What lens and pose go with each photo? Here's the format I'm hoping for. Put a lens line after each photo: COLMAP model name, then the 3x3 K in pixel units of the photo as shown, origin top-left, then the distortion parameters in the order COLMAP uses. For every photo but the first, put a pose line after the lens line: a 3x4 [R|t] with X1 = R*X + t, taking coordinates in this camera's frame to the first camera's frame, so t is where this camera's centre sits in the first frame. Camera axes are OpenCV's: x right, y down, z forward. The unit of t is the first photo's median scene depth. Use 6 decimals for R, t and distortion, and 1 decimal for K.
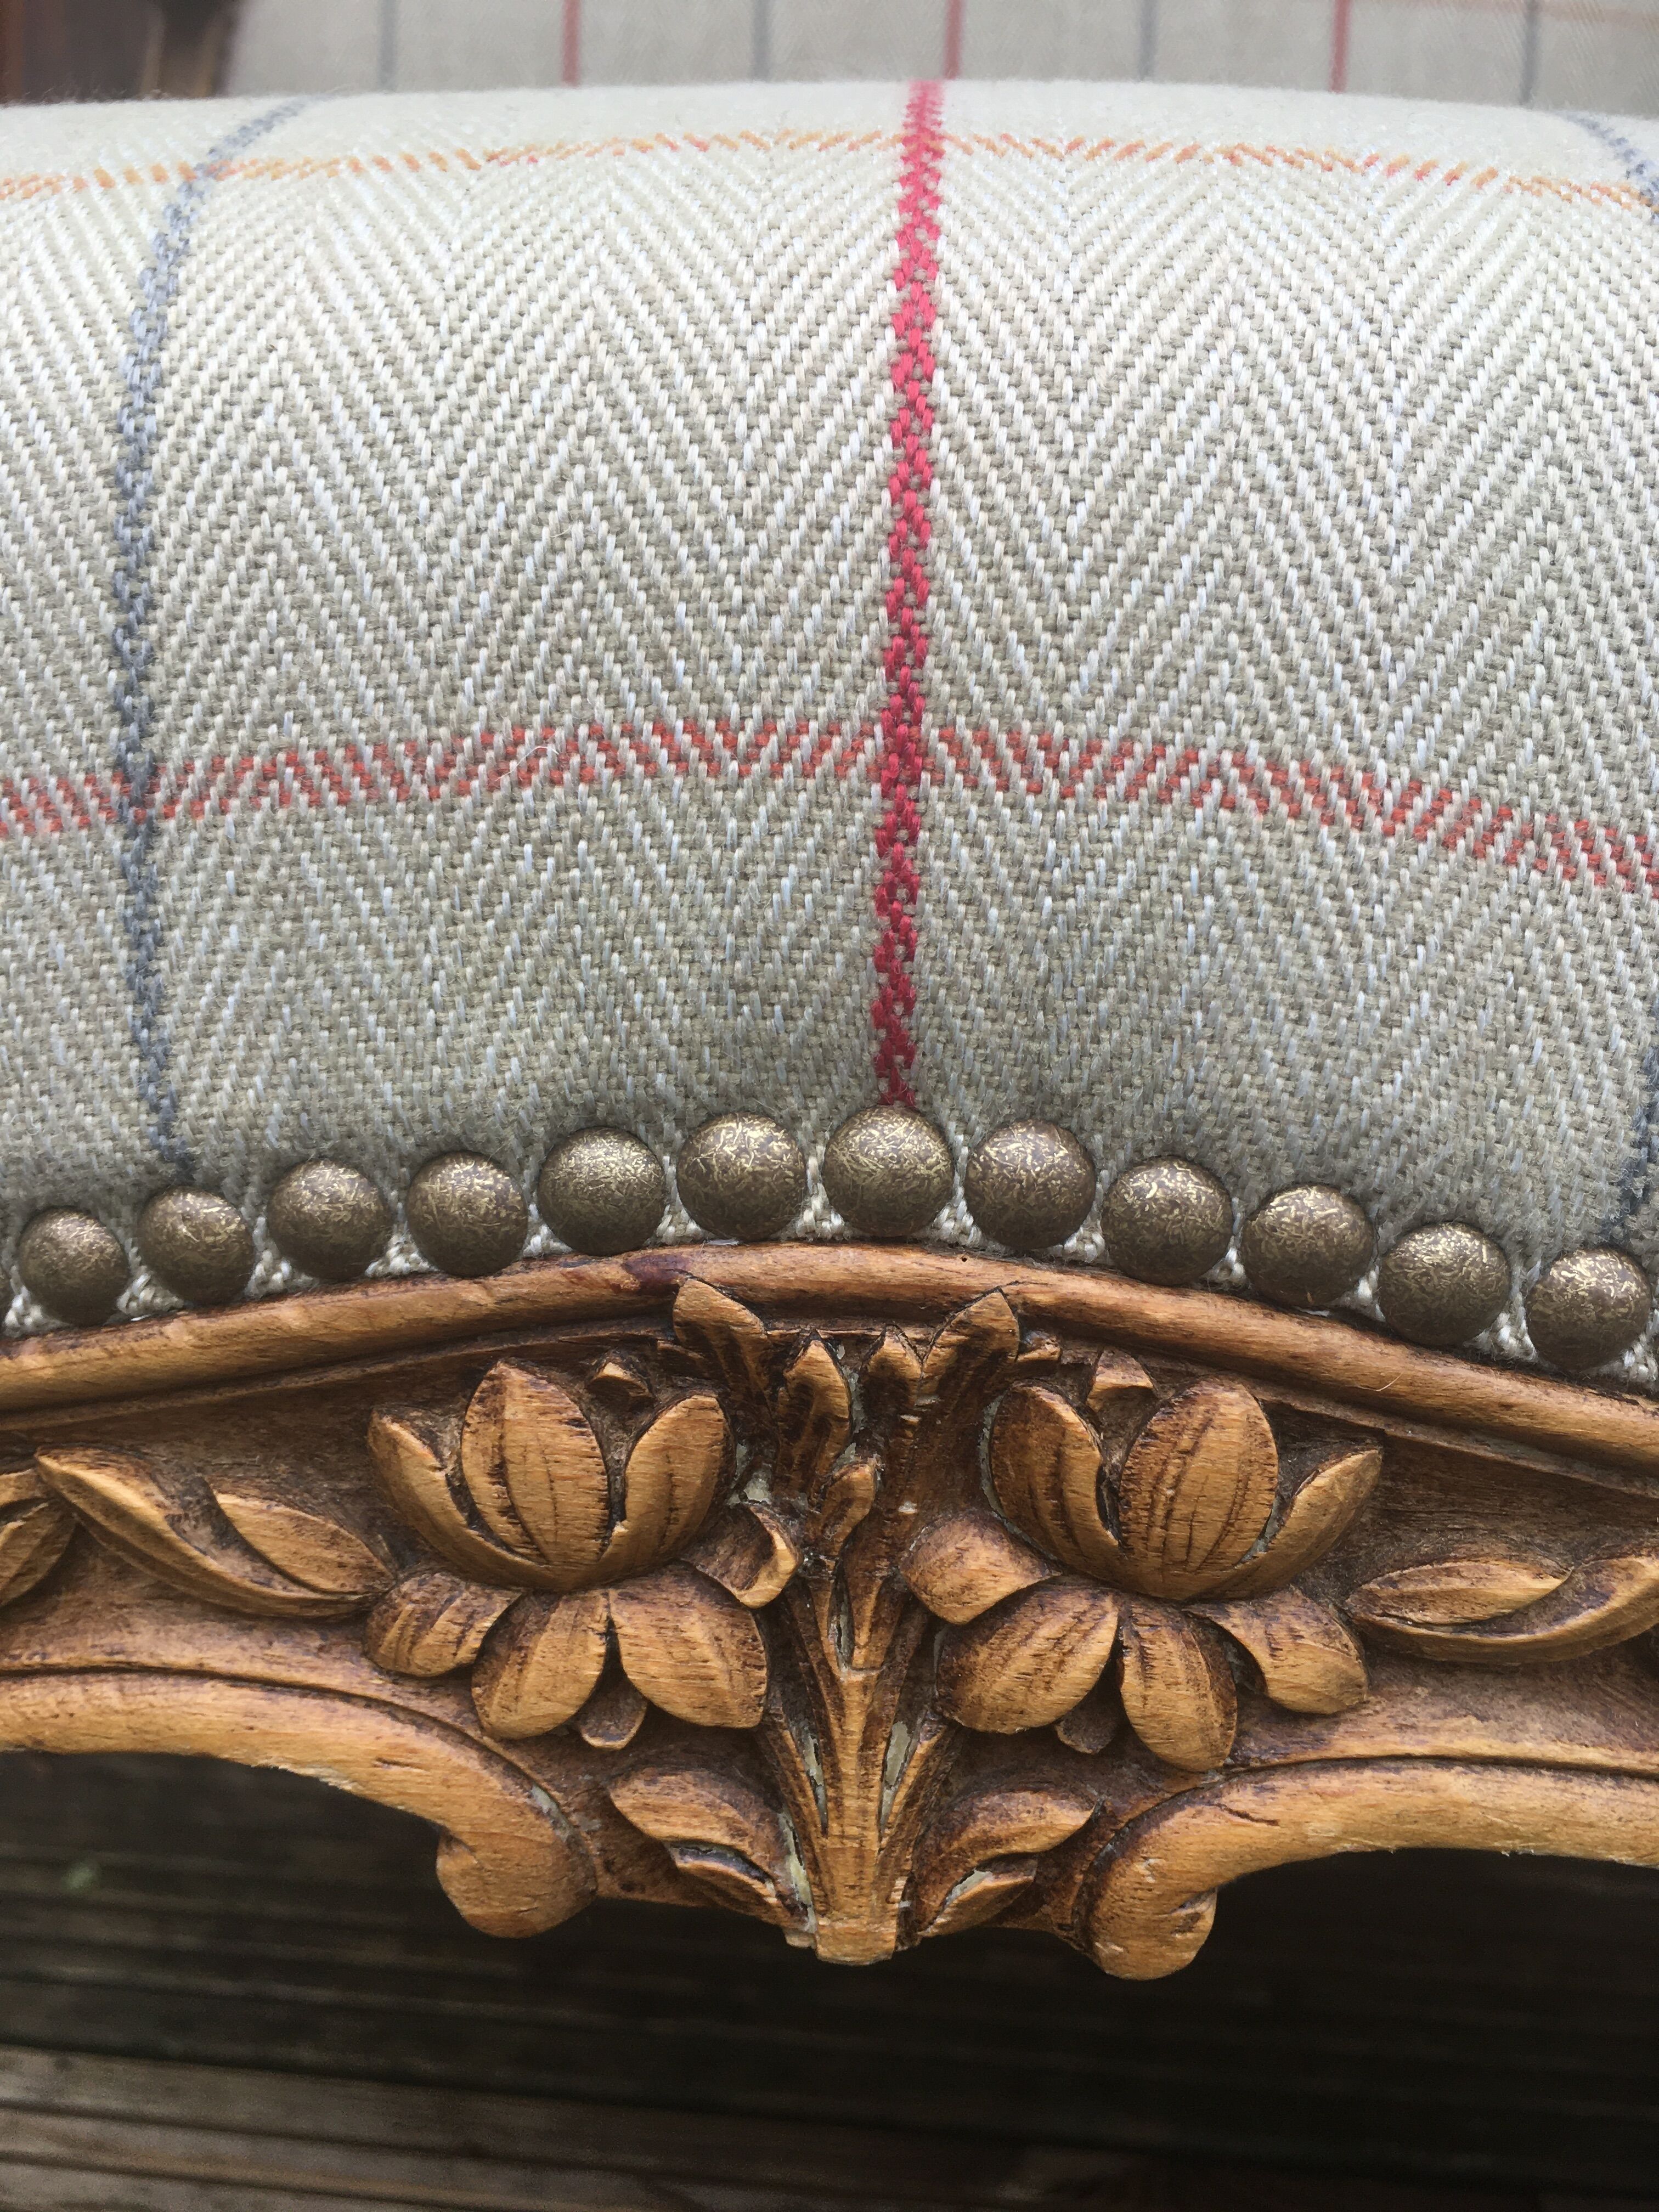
lens RADIAL K [[1881.1, 0, 810.9], [0, 1881.1, 1105.0], [0, 0, 1]] dist [0.061840, -0.091764]
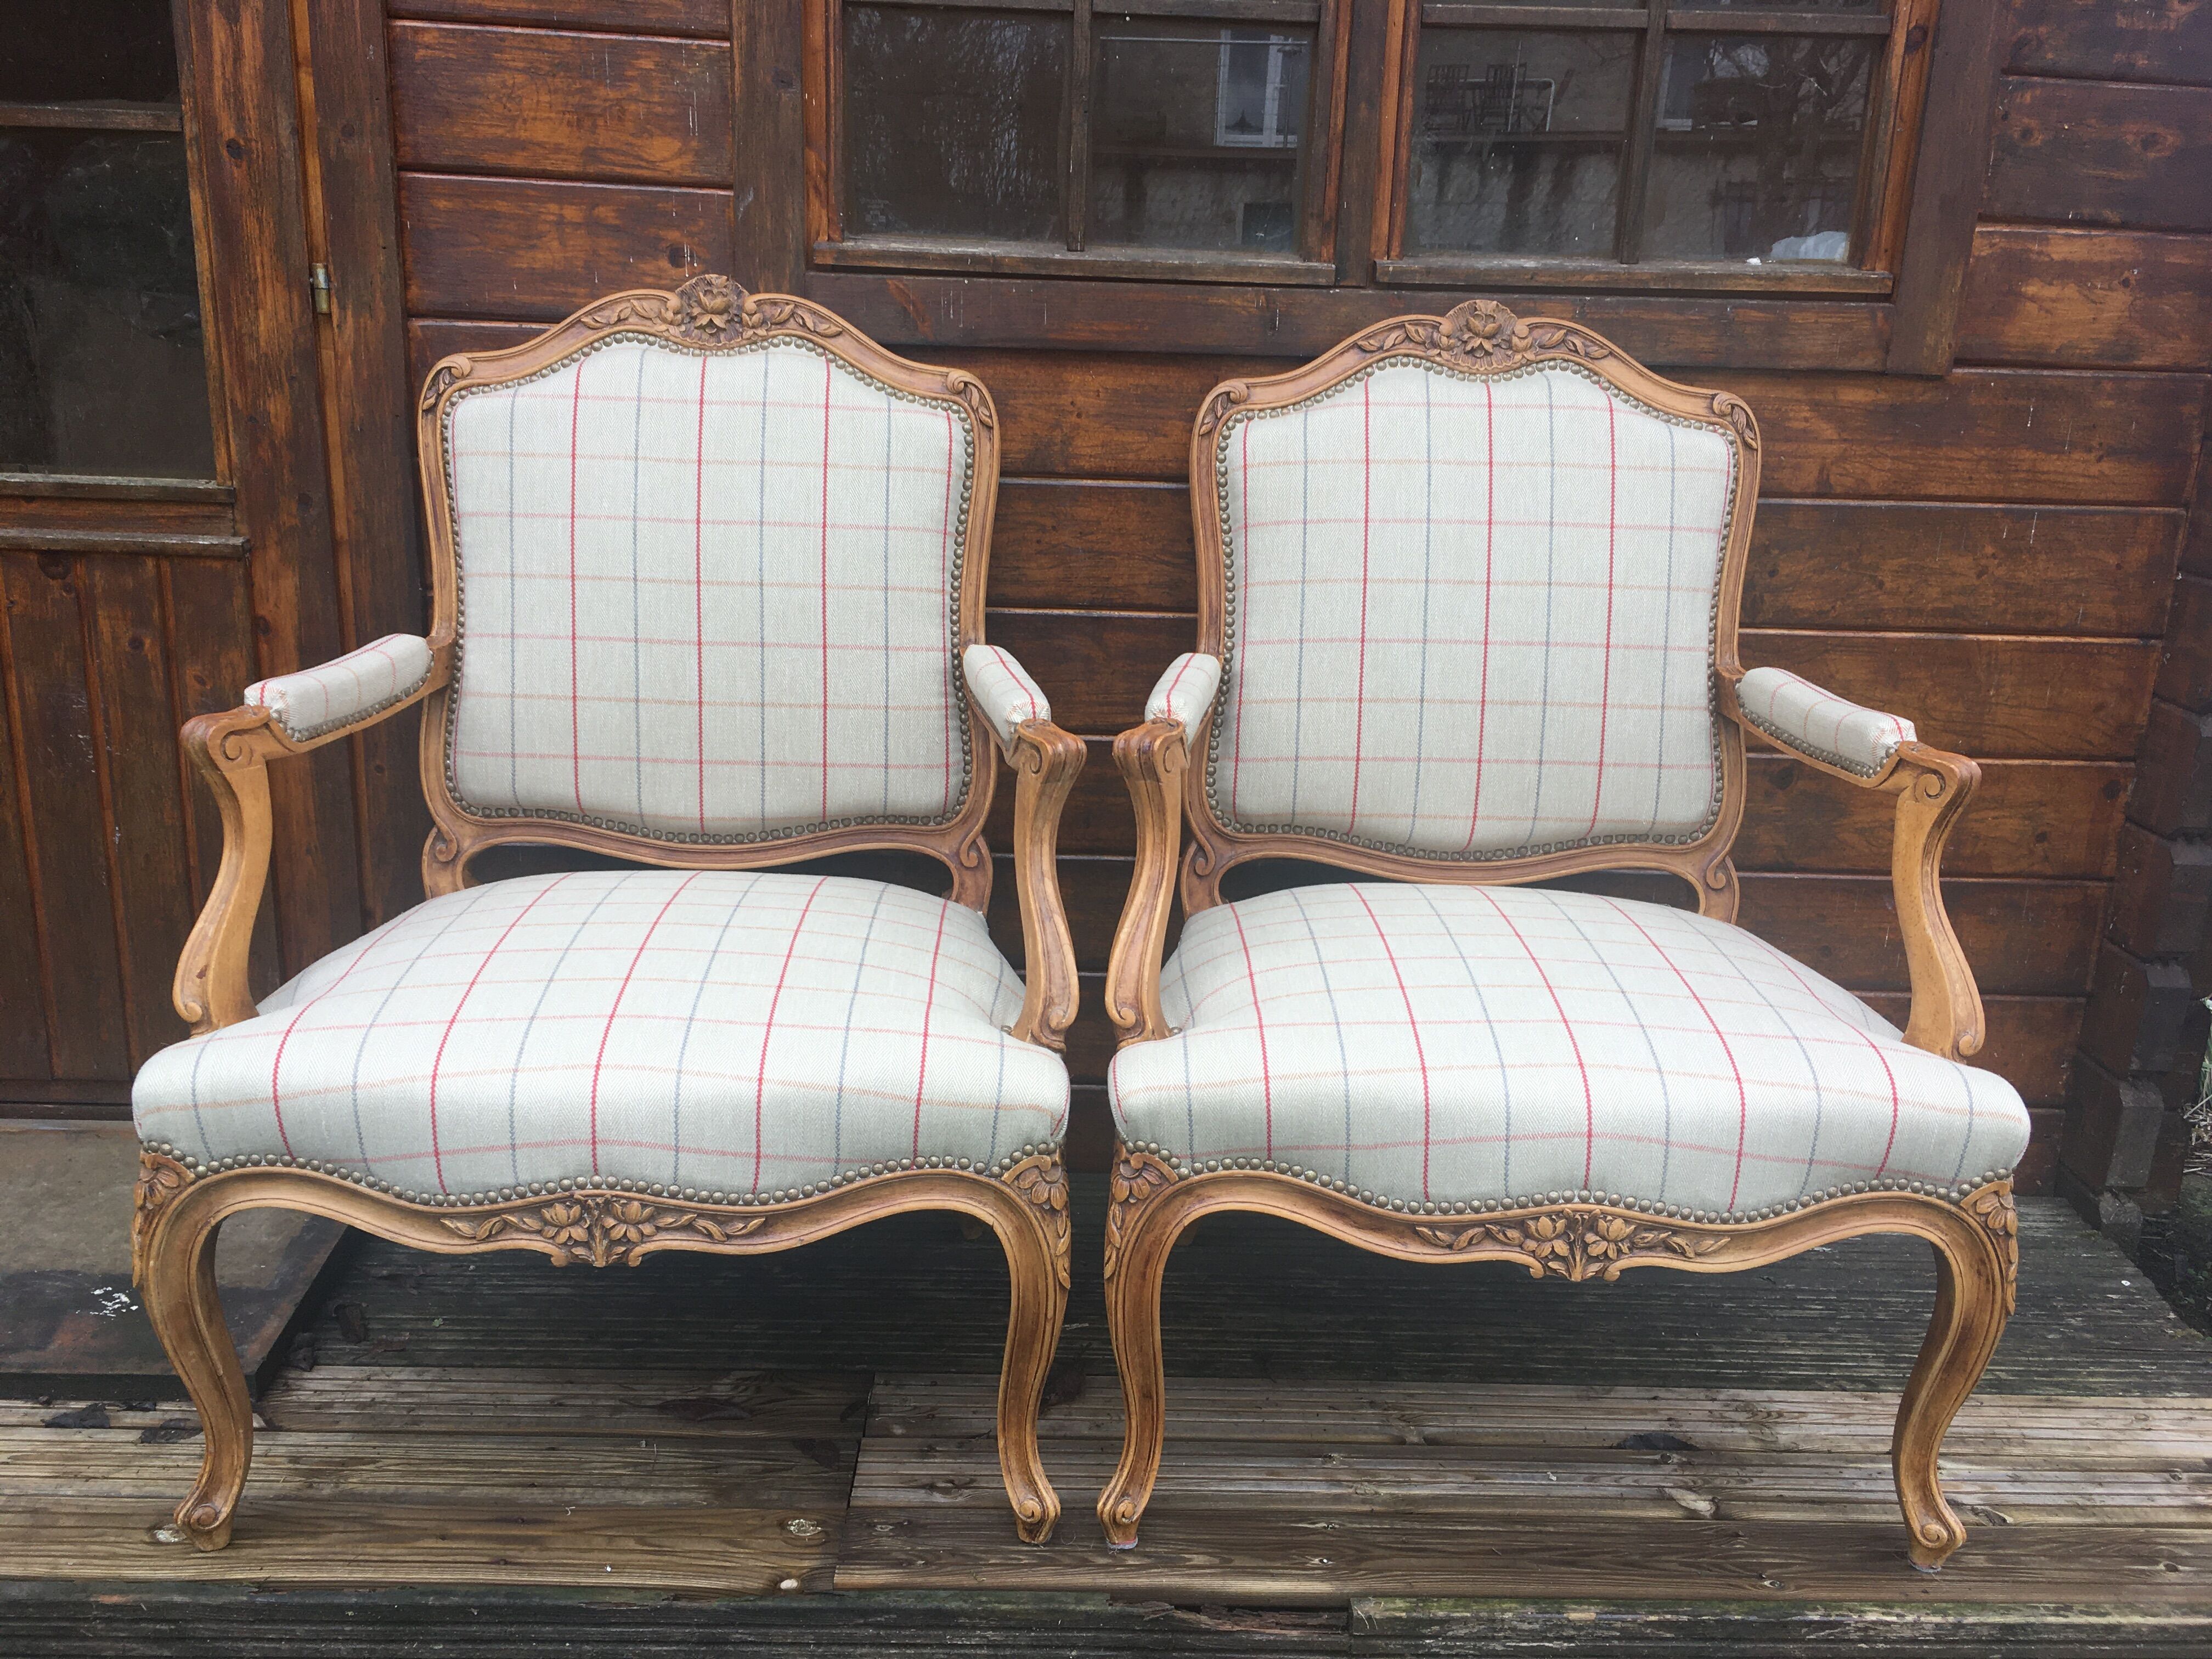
lens RADIAL K [[1881.1, 0, 1098.7], [0, 1881.1, 813.5], [0, 0, 1]] dist [0.061840, -0.091764]
pose [[0.995253, -0.035603, 0.090580, 1.727481], [0.030258, 0.997757, 0.059718, -2.263228], [-0.092503, -0.056693, 0.994097, -8.429882]]
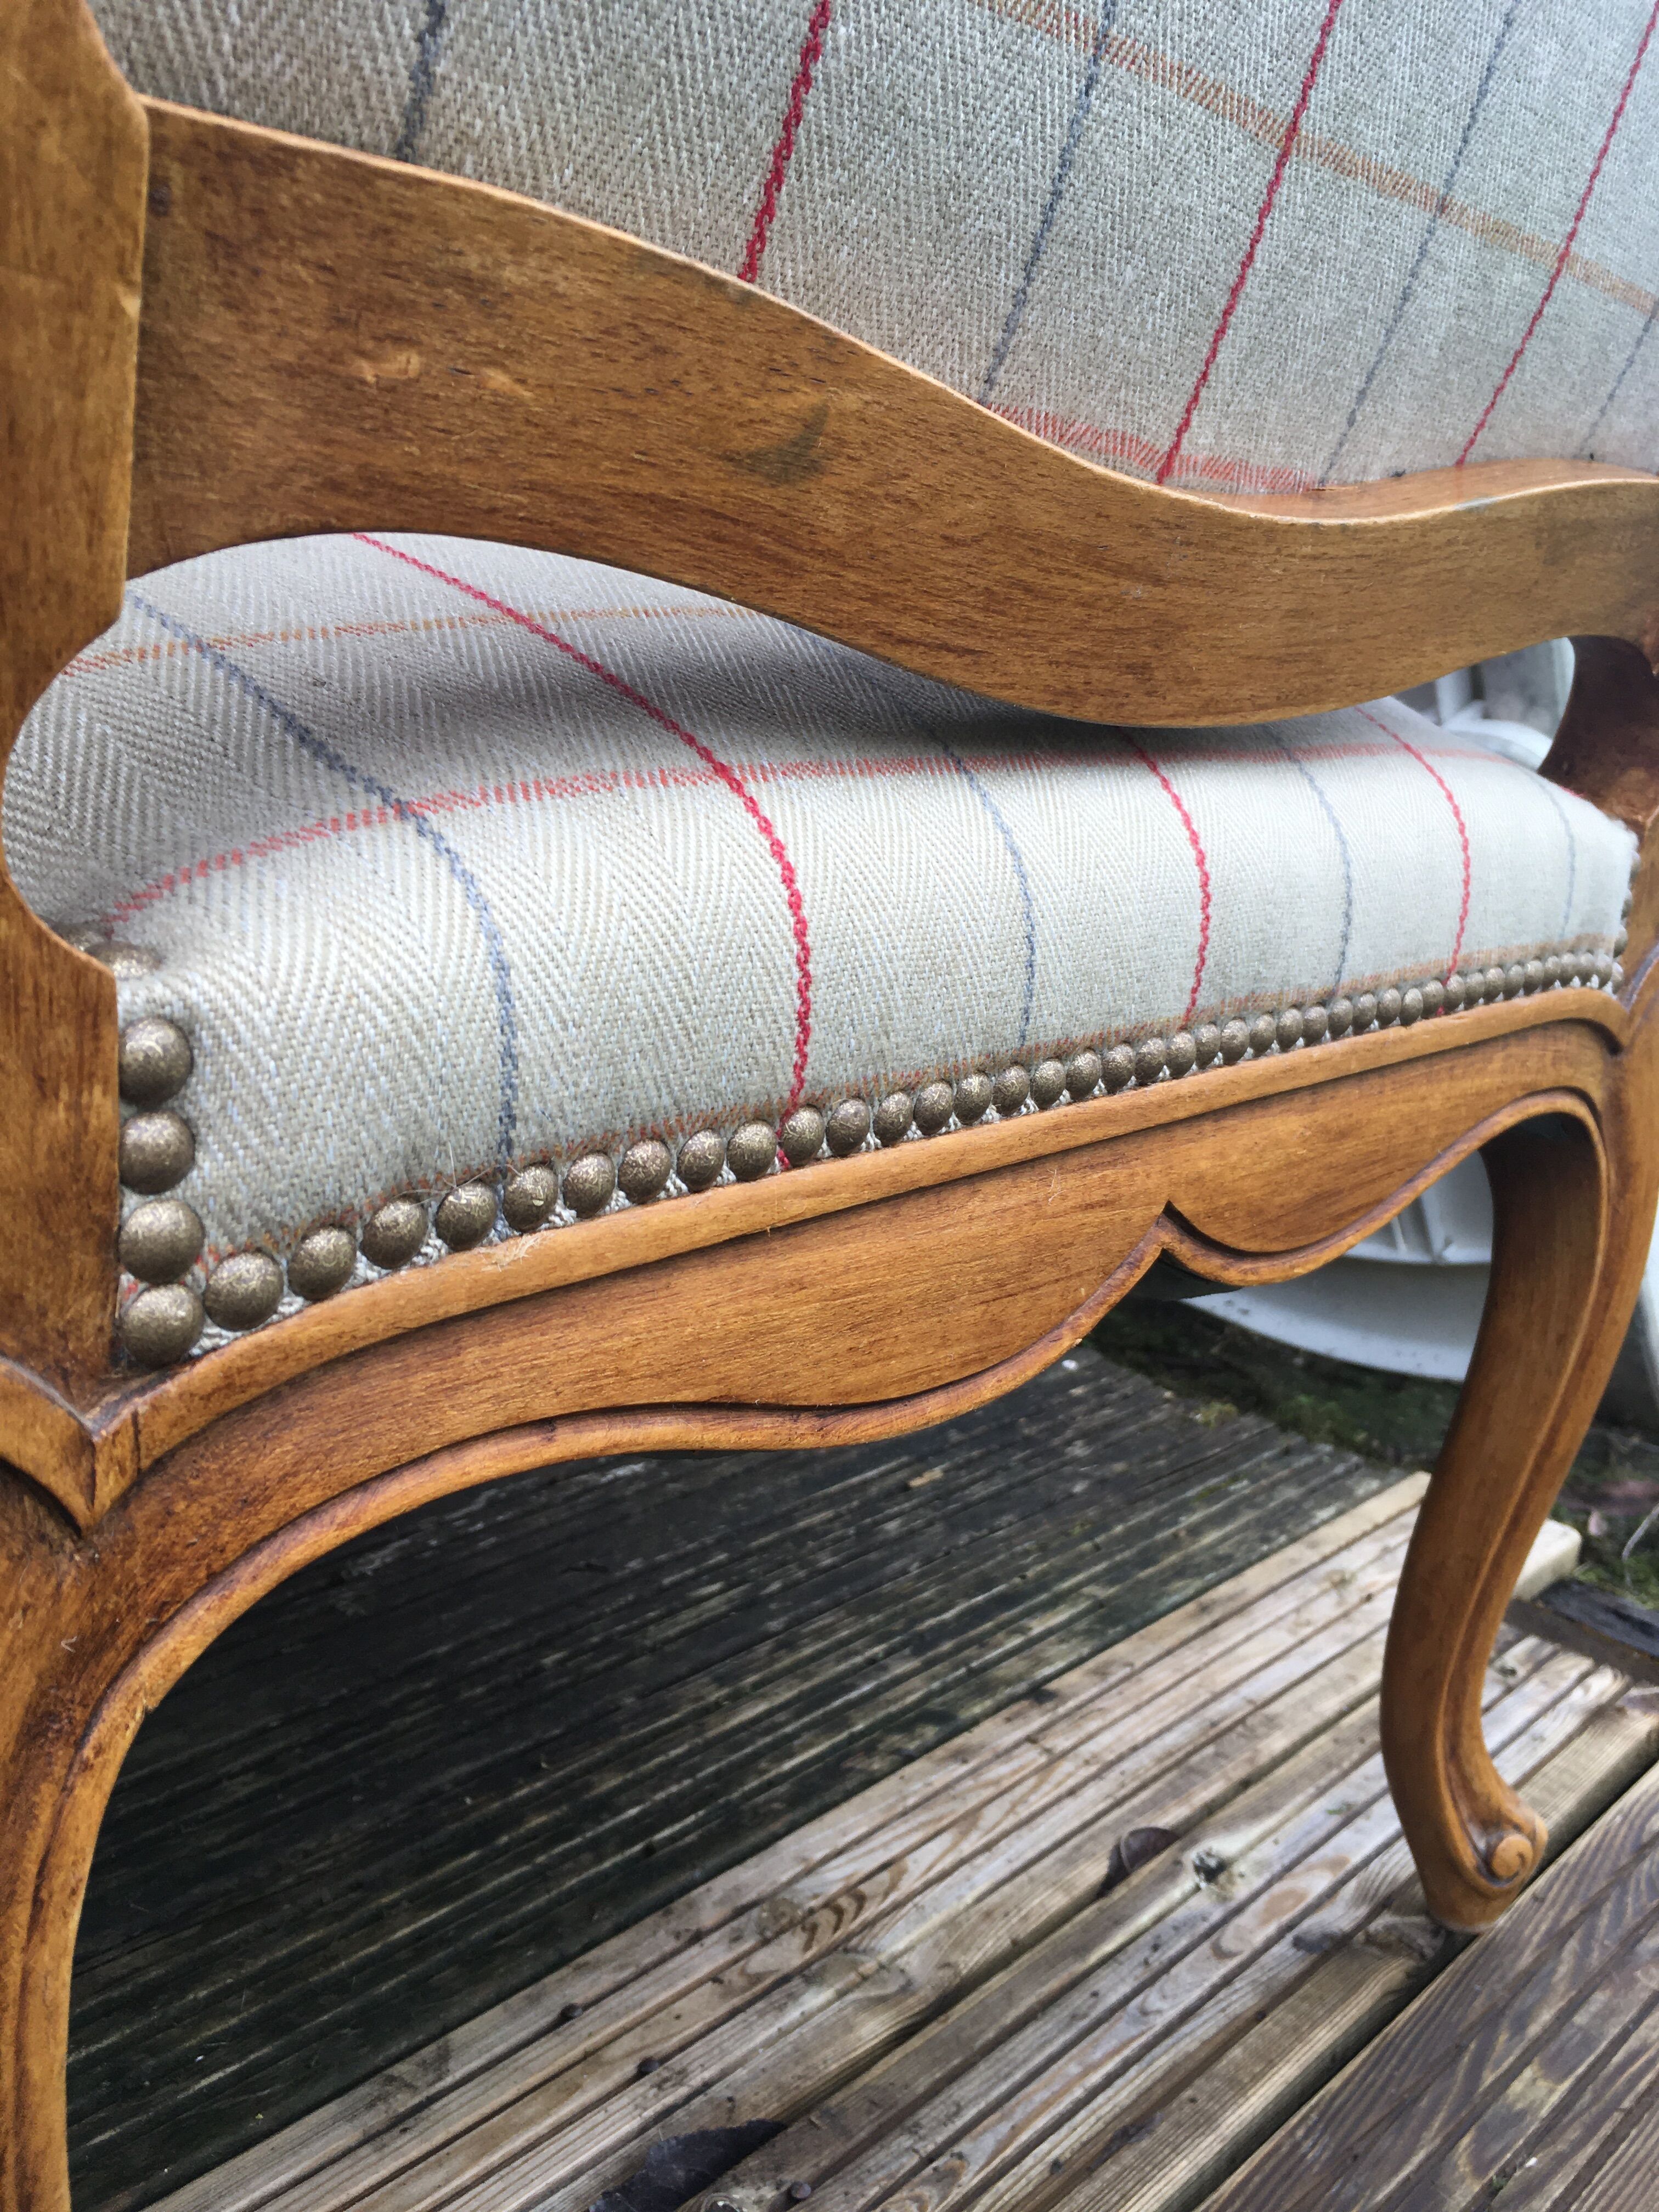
lens RADIAL K [[1881.1, 0, 819.7], [0, 1881.1, 1088.1], [0, 0, 1]] dist [0.061840, -0.091764]
pose [[0.637148, -0.185822, 0.748006, 3.895884], [0.151431, 0.981766, 0.114906, -0.046825], [-0.755719, 0.040060, 0.653670, -0.112941]]
